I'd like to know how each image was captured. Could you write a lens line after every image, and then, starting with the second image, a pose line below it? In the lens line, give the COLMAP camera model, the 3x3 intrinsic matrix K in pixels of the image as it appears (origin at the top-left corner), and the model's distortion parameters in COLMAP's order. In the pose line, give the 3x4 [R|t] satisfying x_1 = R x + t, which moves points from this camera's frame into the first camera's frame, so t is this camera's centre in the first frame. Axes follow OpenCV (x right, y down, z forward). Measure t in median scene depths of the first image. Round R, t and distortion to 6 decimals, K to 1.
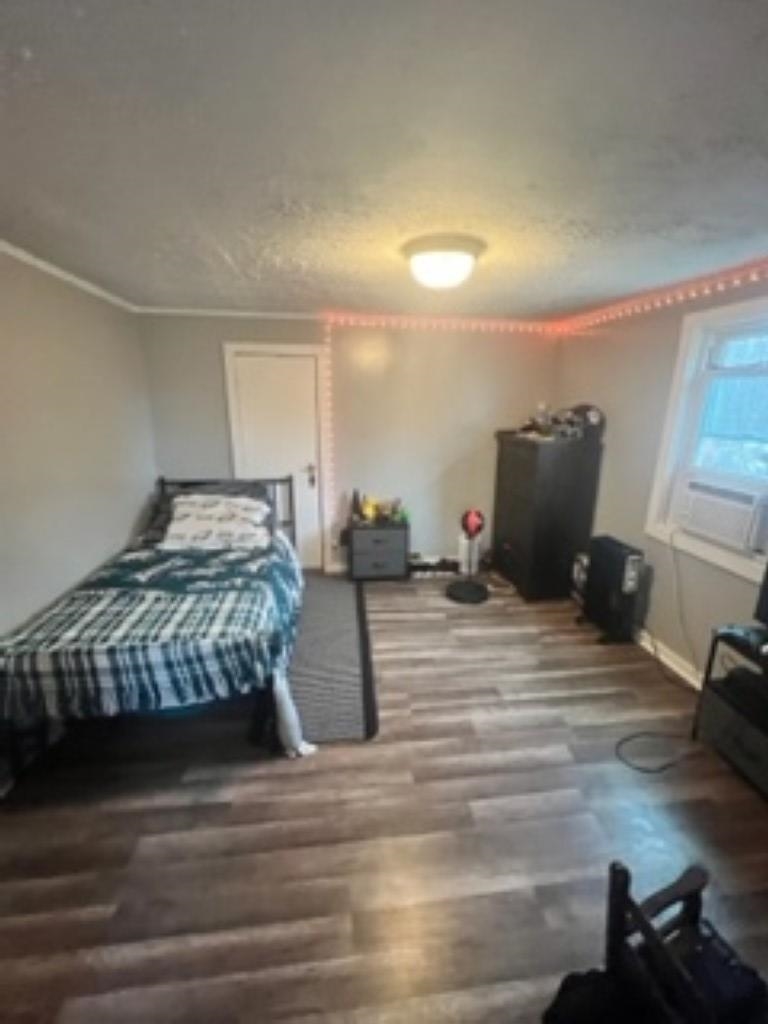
lens RADIAL K [[402.0, 0, 384.0], [0, 402.0, 512.0], [0, 0, 1]] dist [-0.002826, -0.000021]
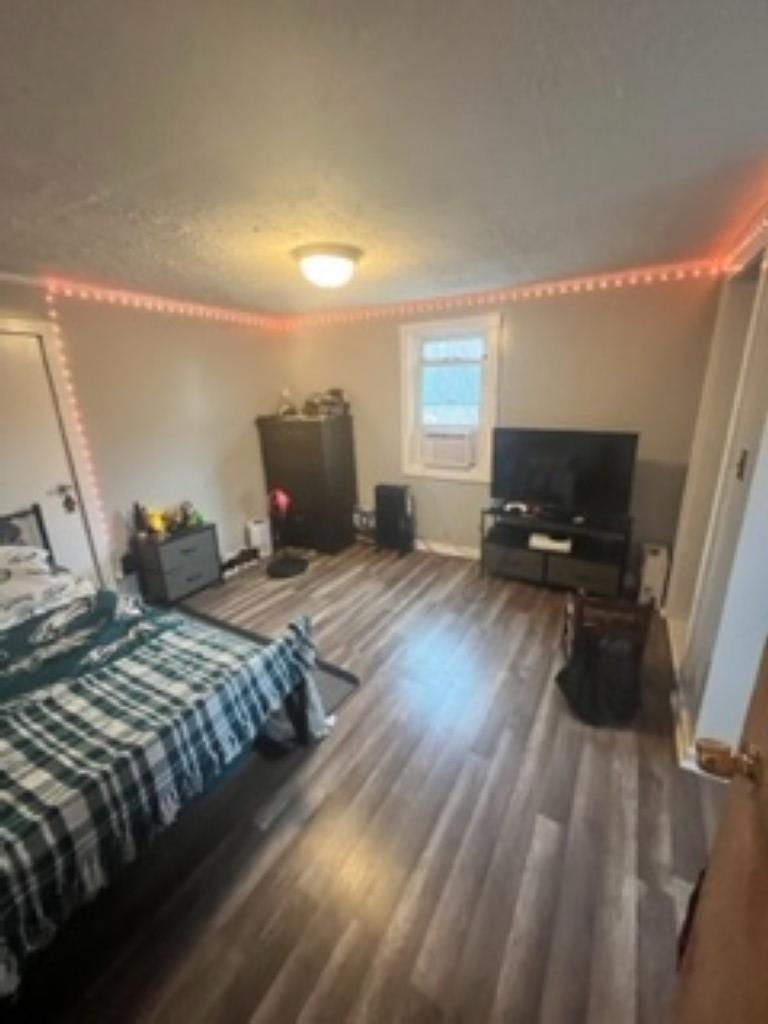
lens RADIAL K [[404.3, 0, 384.0], [0, 404.3, 512.0], [0, 0, 1]] dist [-0.000503, 0.000092]
pose [[0.616333, -0.257674, 0.744136, -0.523035], [0.249640, 0.960145, 0.125706, -0.018577], [-0.746869, 0.108289, 0.656094, 0.106978]]
